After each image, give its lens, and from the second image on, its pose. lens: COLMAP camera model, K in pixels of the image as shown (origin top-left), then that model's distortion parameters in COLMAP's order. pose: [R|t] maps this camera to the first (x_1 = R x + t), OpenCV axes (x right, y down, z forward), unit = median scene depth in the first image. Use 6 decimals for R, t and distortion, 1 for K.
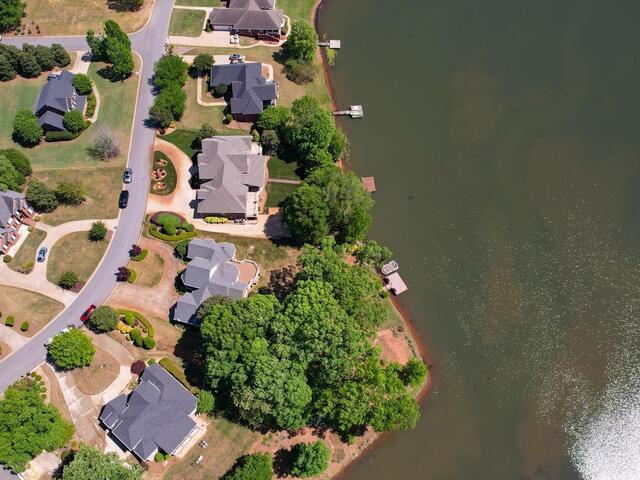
lens RADIAL K [[548.1, 0, 322.5], [0, 548.1, 240.8], [0, 0, 1]] dist [-0.070031, 0.053799]
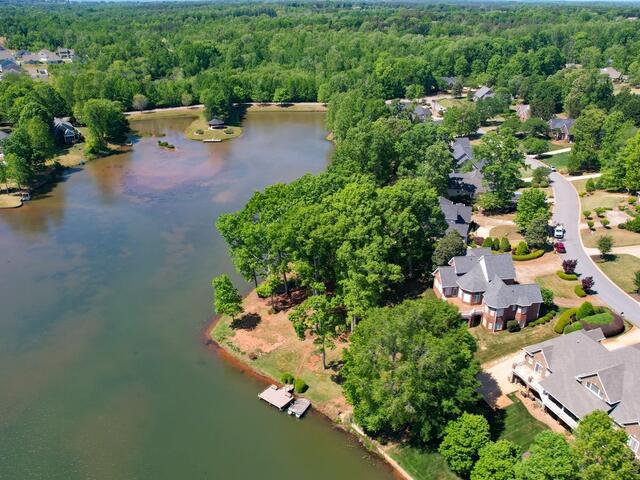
lens RADIAL K [[548.1, 0, 325.9], [0, 548.1, 239.5], [0, 0, 1]] dist [-0.070031, 0.053799]
pose [[-0.917303, 0.169012, -0.360542, 0.287521], [-0.352324, 0.077386, 0.932673, -0.581728], [0.185534, 0.982571, -0.011439, 0.830882]]
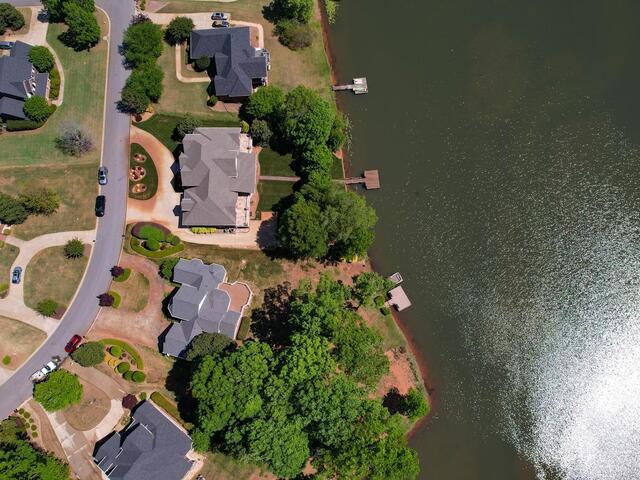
lens RADIAL K [[548.1, 0, 323.0], [0, 548.1, 240.6], [0, 0, 1]] dist [-0.070031, 0.053799]
pose [[1.000000, 0.000620, -0.000544, 0.004632], [-0.000475, 0.972164, 0.234300, -0.237674], [0.000674, -0.234300, 0.972164, 0.113827]]
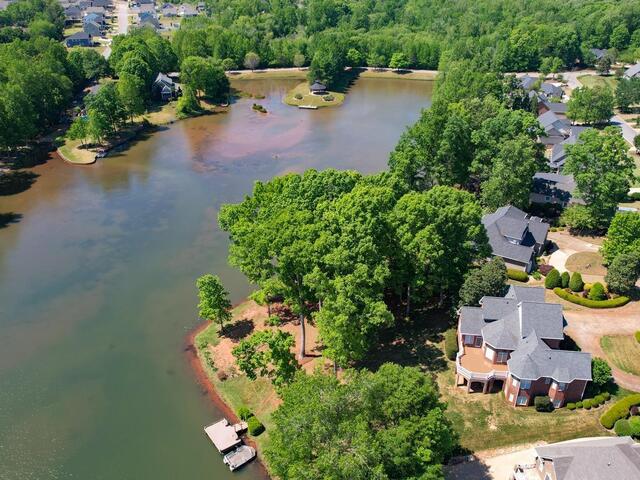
lens RADIAL K [[548.1, 0, 325.0], [0, 548.1, 242.5], [0, 0, 1]] dist [-0.070031, 0.053799]
pose [[-0.991742, 0.069698, -0.107661, 0.077118], [-0.109322, -0.020466, 0.993796, -0.489133], [0.067062, 0.997358, 0.027916, 0.793728]]
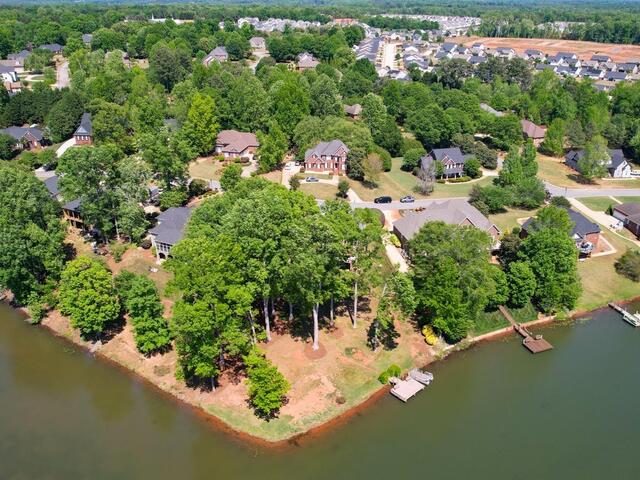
lens RADIAL K [[548.1, 0, 321.5], [0, 548.1, 238.8], [0, 0, 1]] dist [-0.070031, 0.053799]
pose [[0.245414, 0.408910, -0.878957, 0.629781], [-0.868451, 0.495631, -0.011902, 0.086103], [0.430772, 0.766252, 0.476753, 0.488007]]
